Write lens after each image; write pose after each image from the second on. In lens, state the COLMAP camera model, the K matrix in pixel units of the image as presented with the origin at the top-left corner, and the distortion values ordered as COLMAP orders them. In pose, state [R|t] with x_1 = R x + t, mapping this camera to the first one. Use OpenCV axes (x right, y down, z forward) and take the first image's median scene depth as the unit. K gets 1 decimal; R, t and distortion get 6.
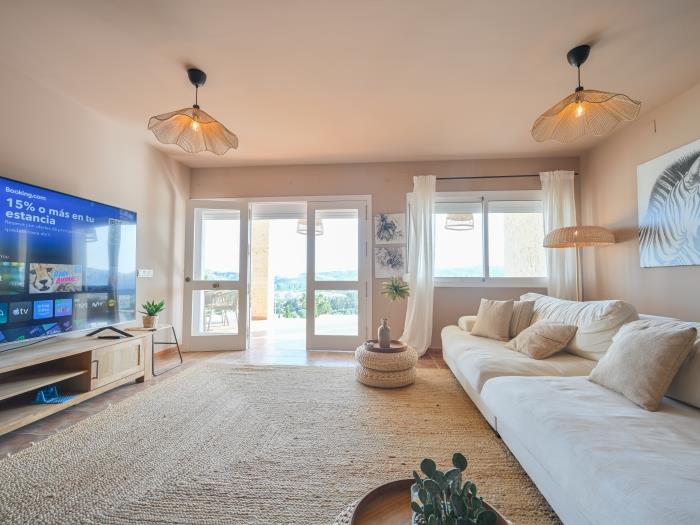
lens RADIAL K [[313.8, 0, 358.2], [0, 313.8, 262.6], [0, 0, 1]] dist [0.001103, 0.000864]
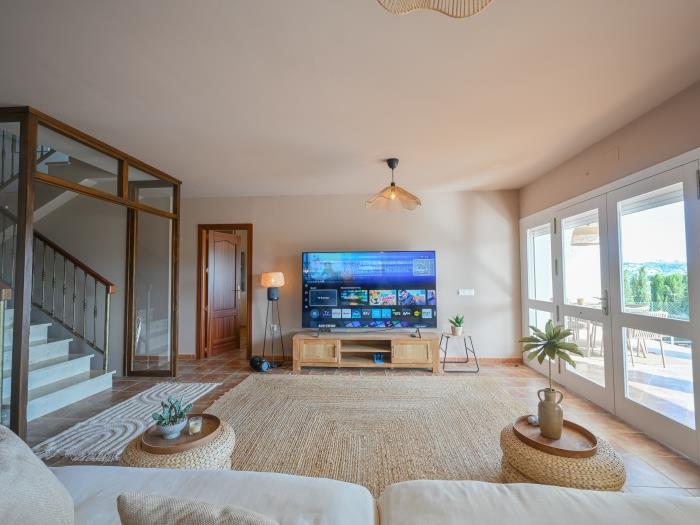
lens RADIAL K [[313.8, 0, 358.2], [0, 313.8, 262.6], [0, 0, 1]] dist [0.001103, 0.000864]
pose [[0.019575, -0.048479, -0.998632, 0.922710], [0.054767, 0.997376, -0.047345, -0.077678], [0.998307, -0.053765, 0.022179, 0.814611]]
